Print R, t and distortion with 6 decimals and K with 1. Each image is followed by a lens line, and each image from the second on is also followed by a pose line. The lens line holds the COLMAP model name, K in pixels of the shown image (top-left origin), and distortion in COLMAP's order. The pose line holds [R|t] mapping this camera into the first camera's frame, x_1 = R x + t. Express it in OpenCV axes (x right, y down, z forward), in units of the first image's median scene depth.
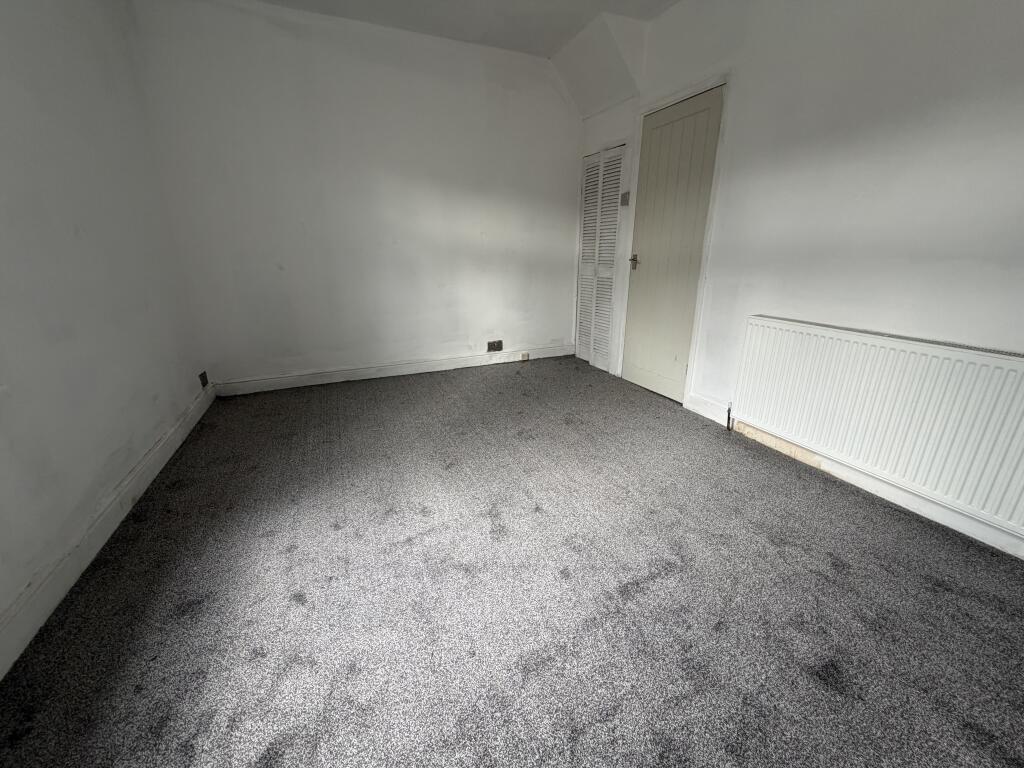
lens RADIAL K [[408.9, 0, 511.1], [0, 408.9, 383.5], [0, 0, 1]] dist [0.001084, 0.000050]
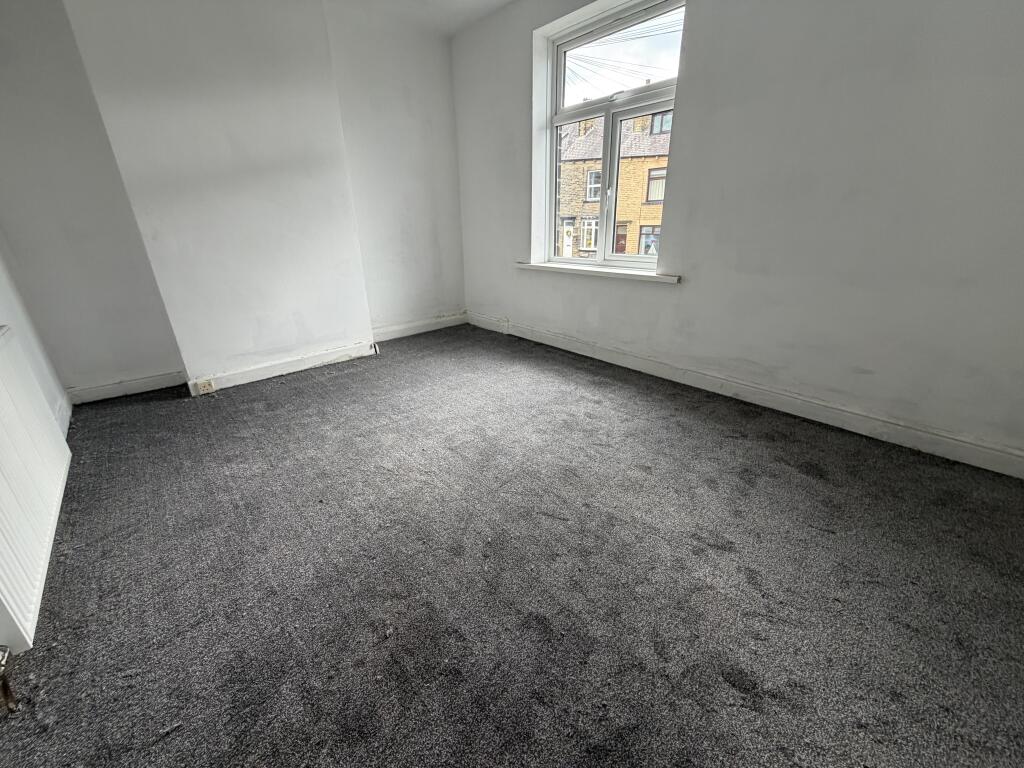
lens RADIAL K [[408.9, 0, 511.3], [0, 408.9, 382.2], [0, 0, 1]] dist [0.001084, 0.000050]
pose [[-0.947951, 0.137780, -0.287063, 0.236263], [-0.079740, 0.770088, 0.632934, -0.631519], [0.308270, 0.622881, -0.719020, 1.896438]]
